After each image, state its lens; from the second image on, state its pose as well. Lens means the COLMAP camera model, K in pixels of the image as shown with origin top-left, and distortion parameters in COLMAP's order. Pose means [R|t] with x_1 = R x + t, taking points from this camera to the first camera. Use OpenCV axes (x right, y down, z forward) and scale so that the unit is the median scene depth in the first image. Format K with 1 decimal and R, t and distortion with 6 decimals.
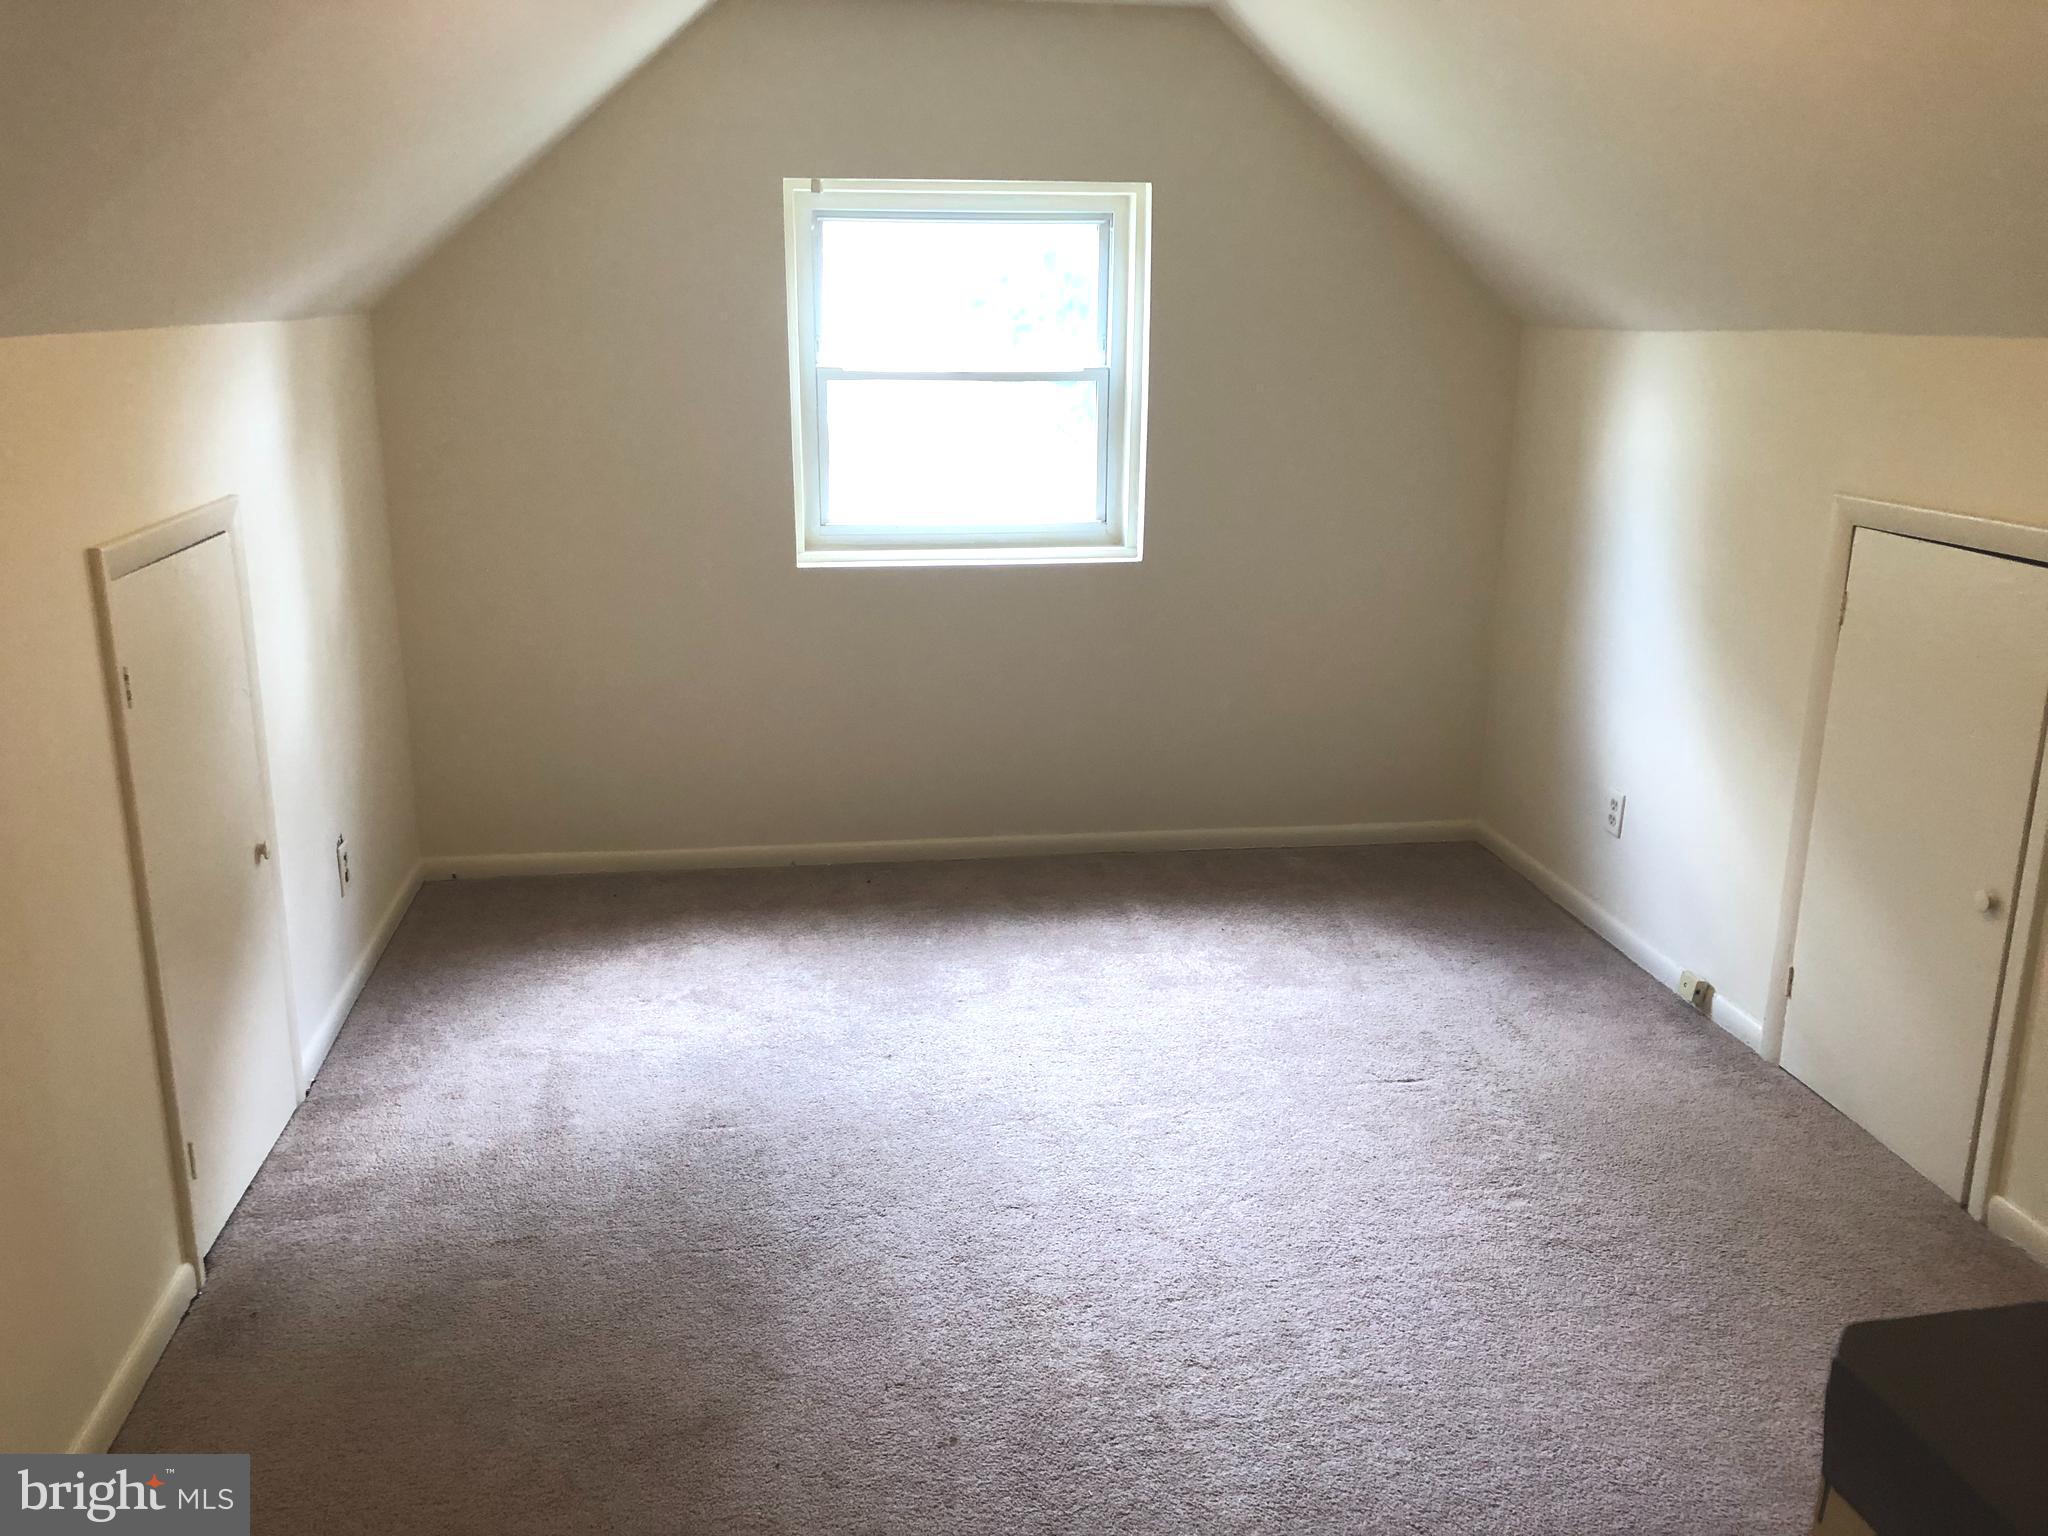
lens RADIAL K [[1716.5, 0, 1024.0], [0, 1716.5, 768.0], [0, 0, 1]] dist [0.093981, -0.005244]
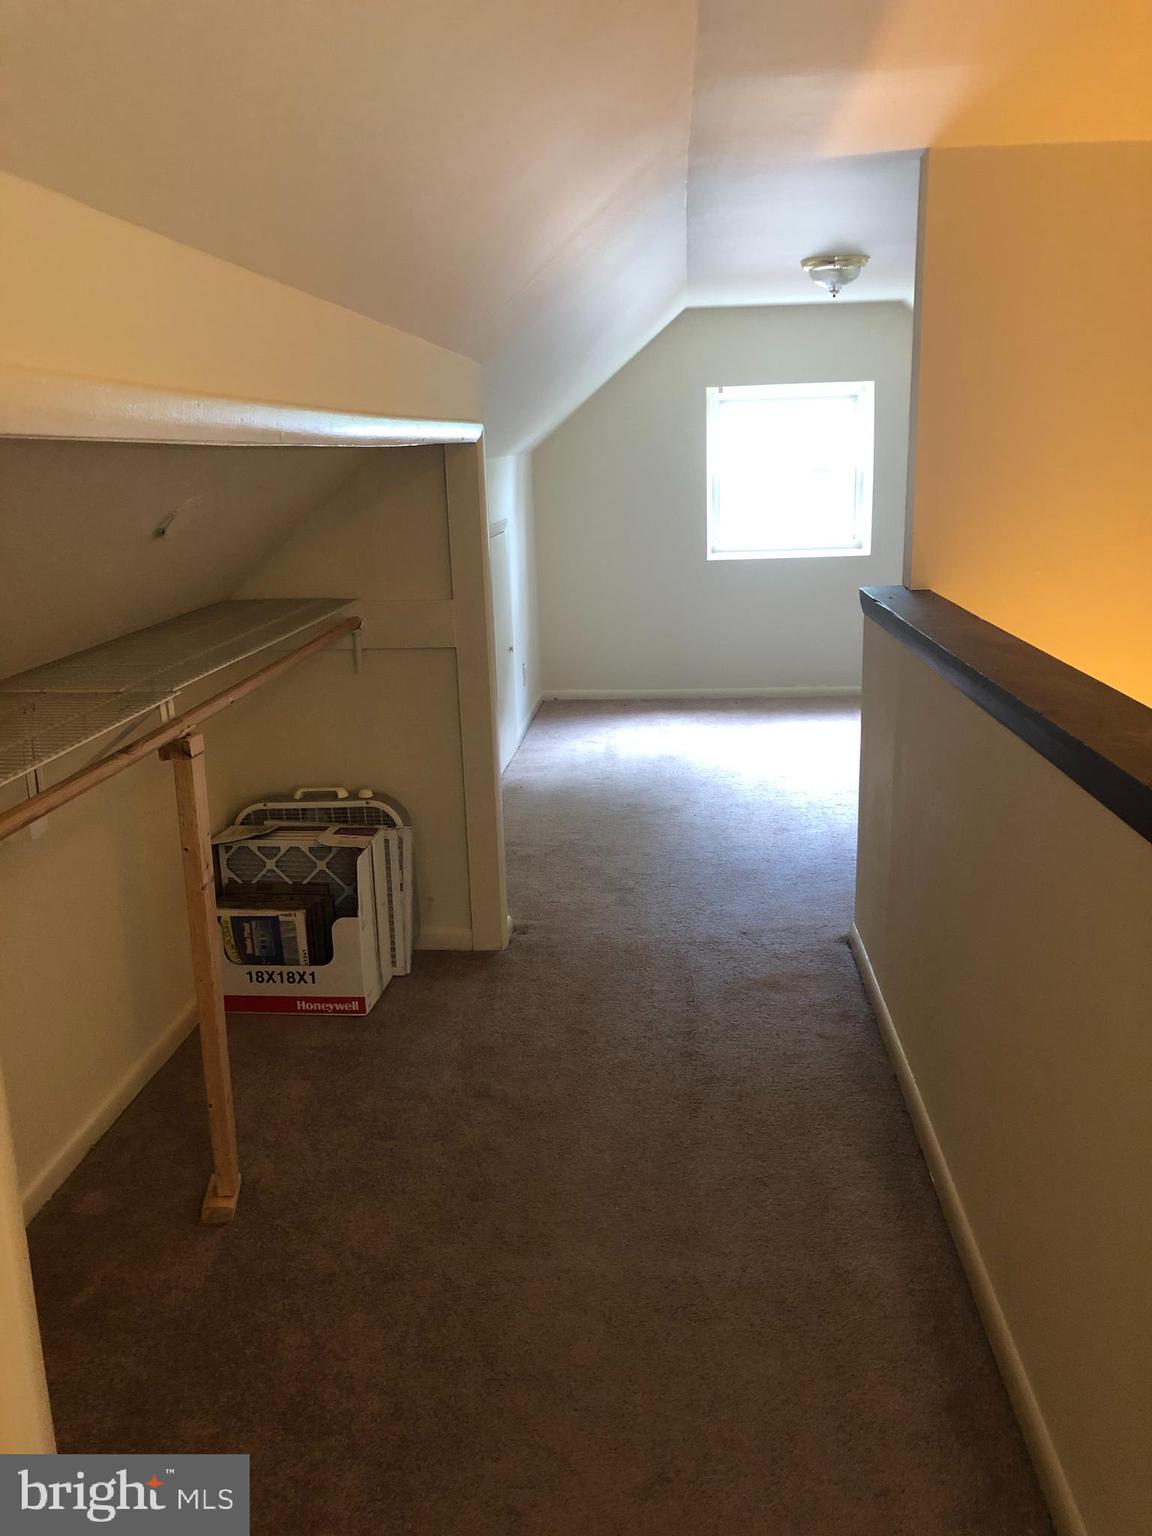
lens RADIAL K [[1234.7, 0, 576.0], [0, 1234.7, 768.0], [0, 0, 1]] dist [0.023160, -0.004483]
pose [[0.972843, 0.023985, -0.230218, 0.083018], [-0.025858, 0.999652, -0.005125, 0.178478], [0.230015, 0.010939, 0.973126, -0.633224]]
